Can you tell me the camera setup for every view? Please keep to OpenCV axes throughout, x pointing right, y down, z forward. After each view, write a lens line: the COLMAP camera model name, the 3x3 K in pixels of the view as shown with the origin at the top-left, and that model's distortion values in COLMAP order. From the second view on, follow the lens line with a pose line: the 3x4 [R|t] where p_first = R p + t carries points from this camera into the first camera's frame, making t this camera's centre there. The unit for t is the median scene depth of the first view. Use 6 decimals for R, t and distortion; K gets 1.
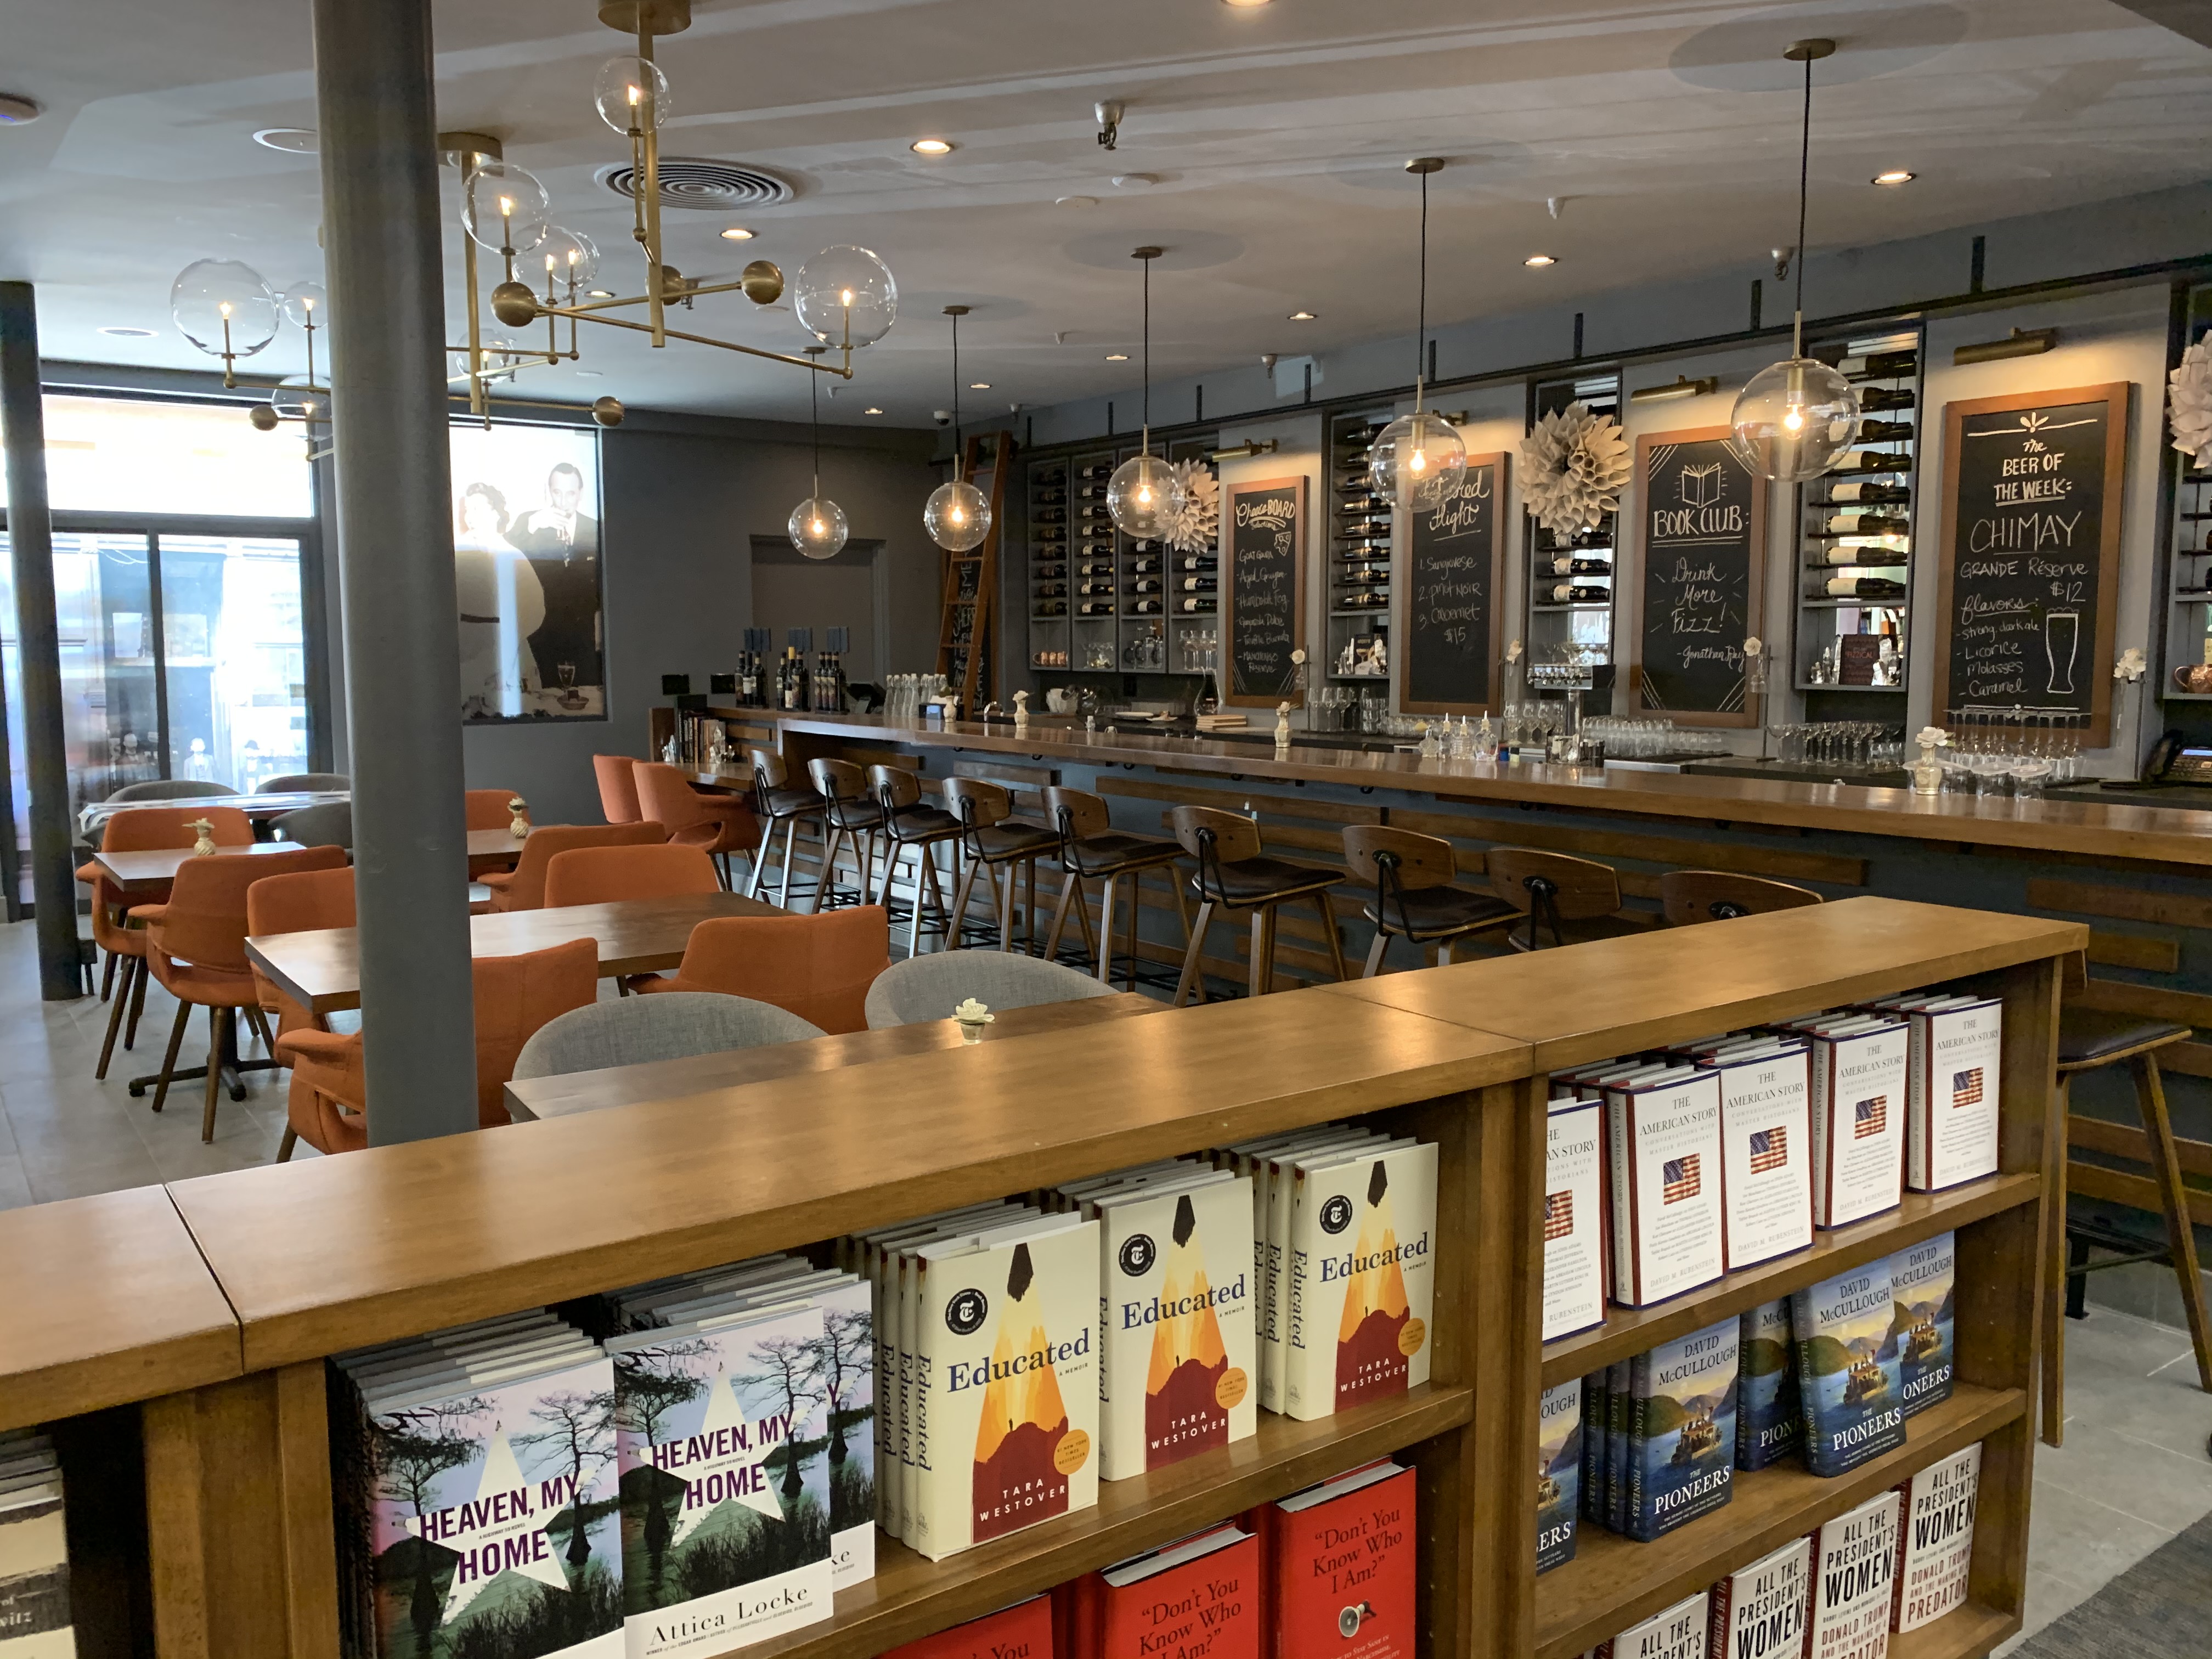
lens RADIAL K [[1711.9, 0, 1106.0], [0, 1711.9, 829.5], [0, 0, 1]] dist [0.101026, -0.106942]
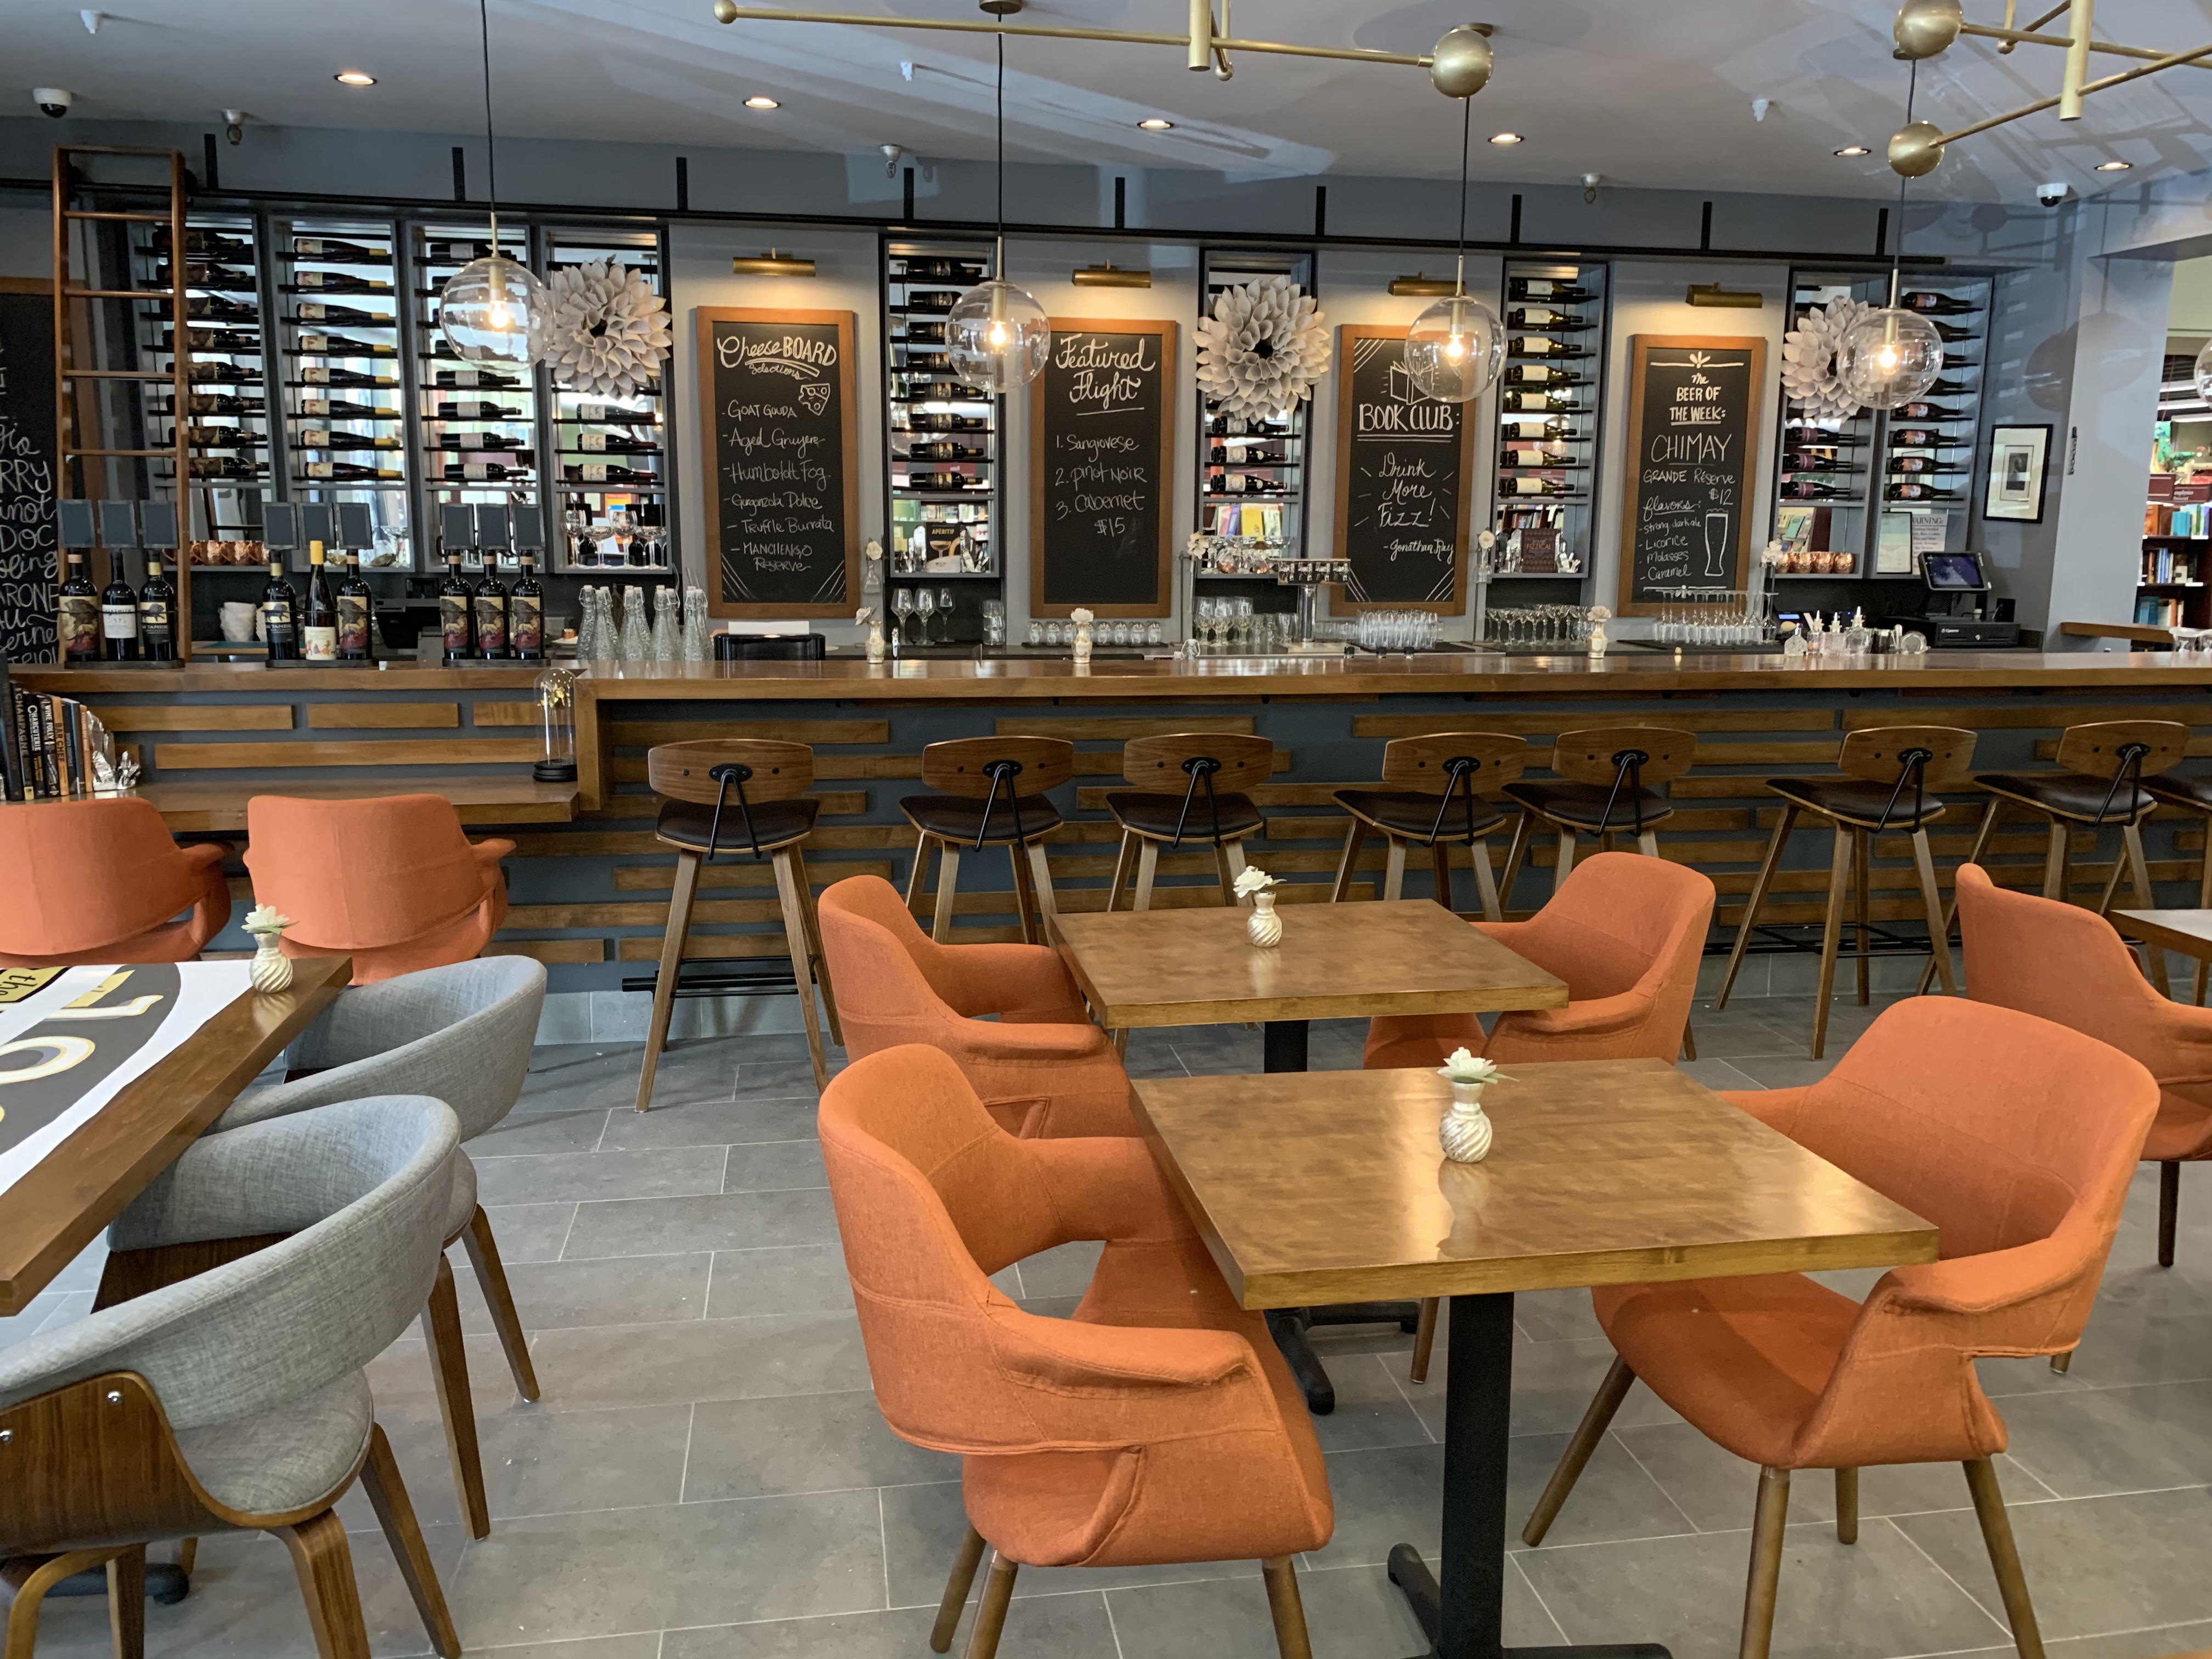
lens RADIAL K [[1700.6, 0, 1106.0], [0, 1700.6, 829.5], [0, 0, 1]] dist [0.149077, -0.293424]
pose [[0.436040, -0.144294, 0.888284, -0.662825], [0.094037, 0.988964, 0.114488, -0.065511], [-0.895001, 0.033610, 0.444797, 0.681114]]
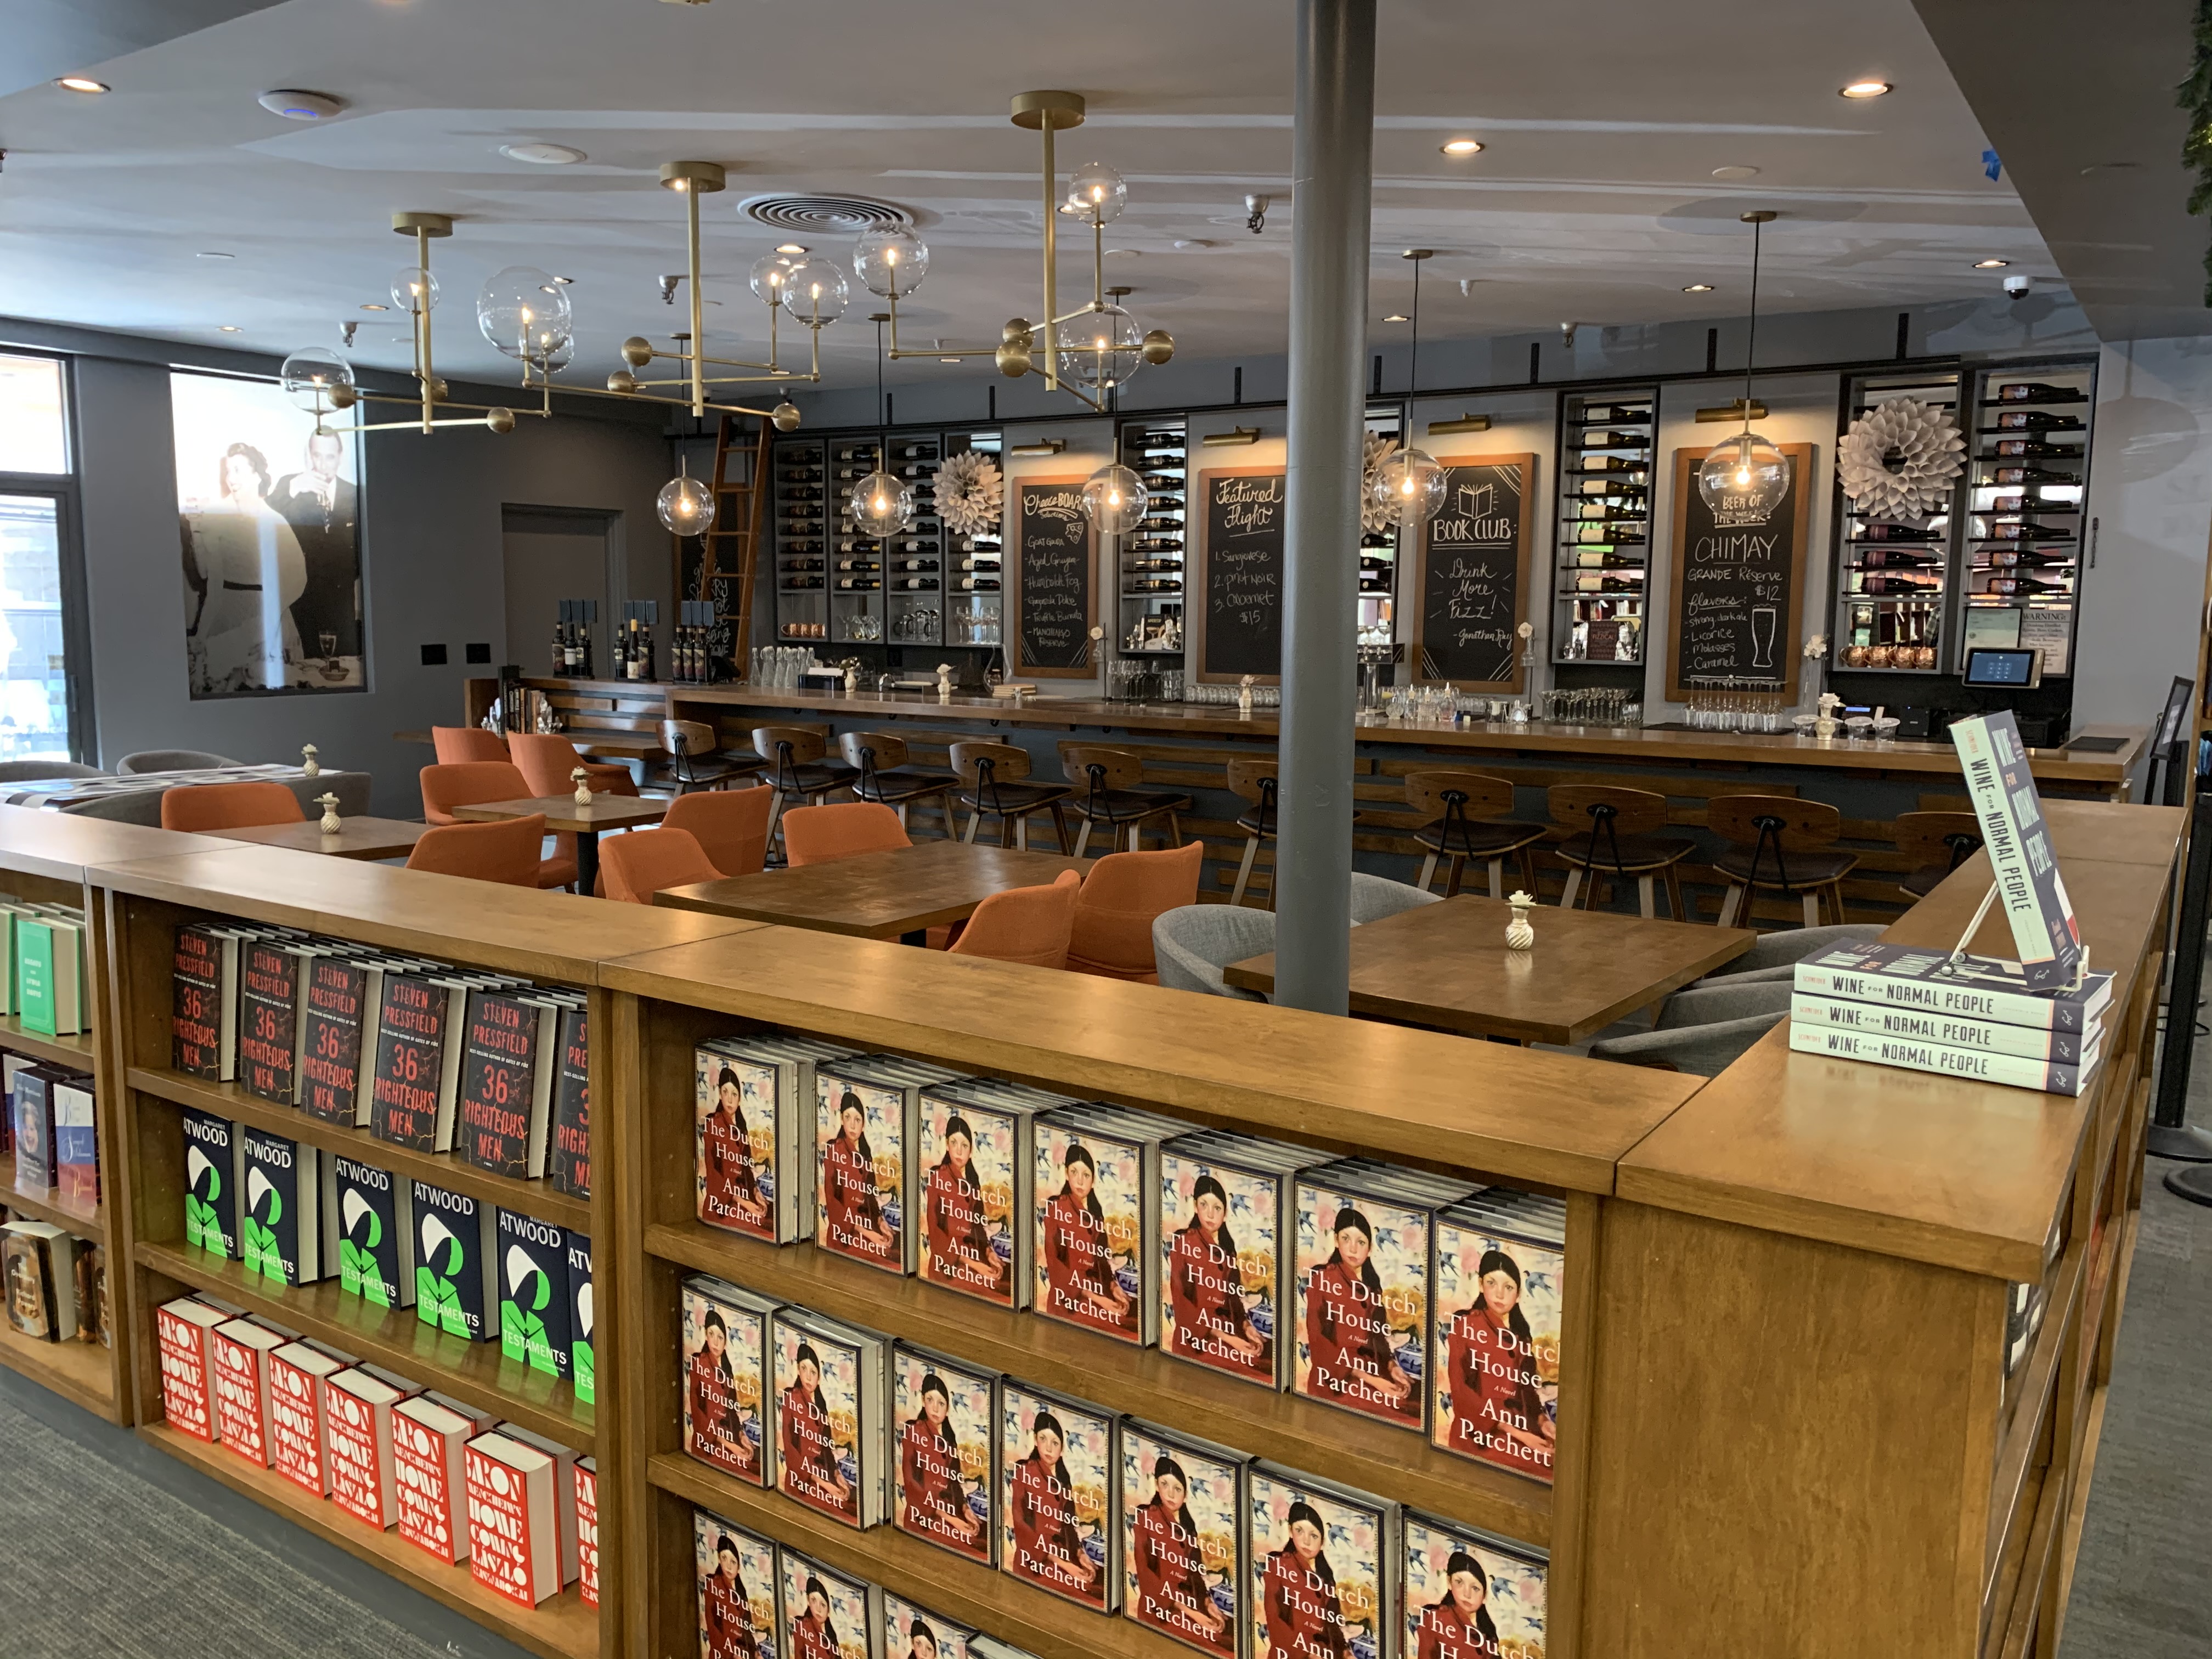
lens RADIAL K [[1700.6, 0, 1106.0], [0, 1700.6, 829.5], [0, 0, 1]] dist [0.149077, -0.293424]
pose [[0.938901, -0.034689, 0.342434, -0.330597], [0.027330, 0.999281, 0.026294, 0.000081], [-0.343100, -0.015329, 0.939174, -0.081266]]
